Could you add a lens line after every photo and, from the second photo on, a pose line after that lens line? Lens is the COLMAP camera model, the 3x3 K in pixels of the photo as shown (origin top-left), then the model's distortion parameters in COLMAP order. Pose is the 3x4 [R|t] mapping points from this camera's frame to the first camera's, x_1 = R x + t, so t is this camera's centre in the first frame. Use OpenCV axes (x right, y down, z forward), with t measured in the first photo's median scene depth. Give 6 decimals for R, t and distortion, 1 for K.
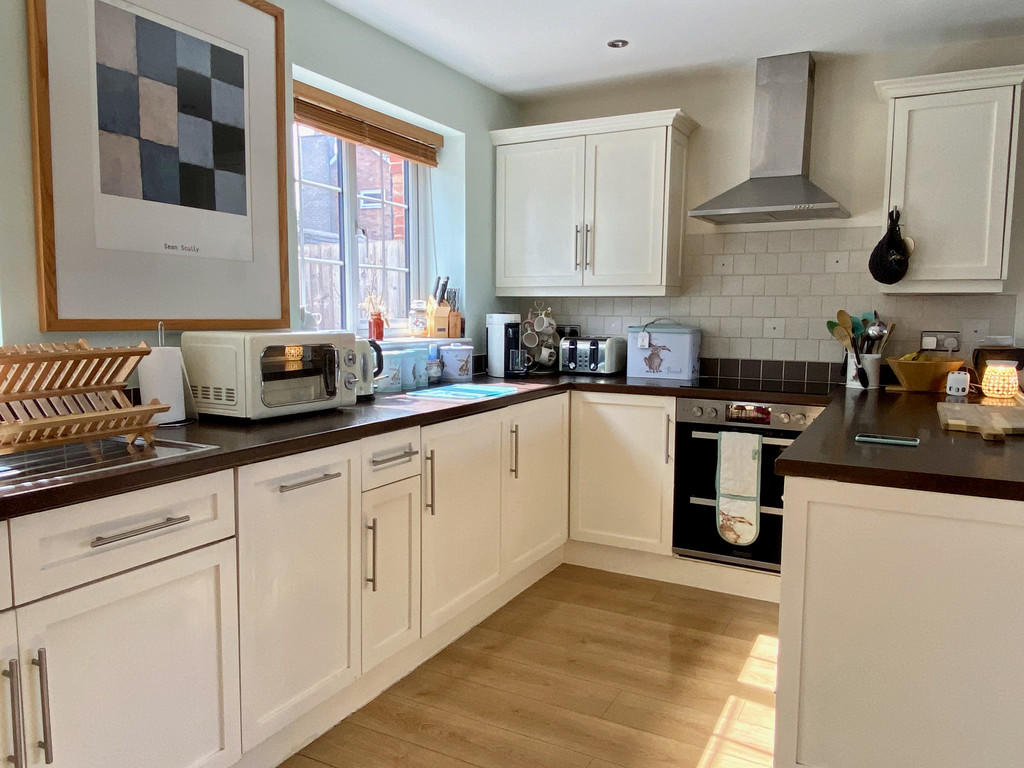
lens RADIAL K [[768.2, 0, 510.7], [0, 768.2, 384.9], [0, 0, 1]] dist [-0.007218, -0.001984]
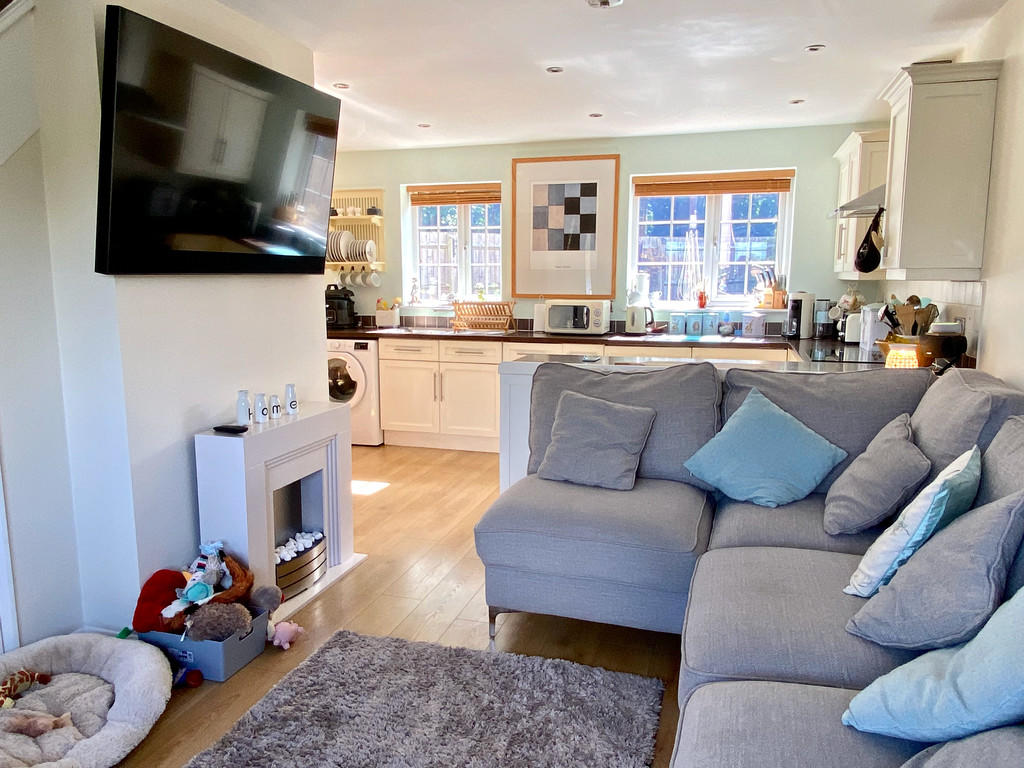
lens RADIAL K [[734.2, 0, 514.5], [0, 734.2, 386.8], [0, 0, 1]] dist [0.035101, -0.054150]
pose [[0.195011, 0.136037, -0.971321, 1.989720], [-0.090866, 0.988581, 0.120211, -0.058365], [0.976583, 0.064817, 0.205145, 0.341682]]
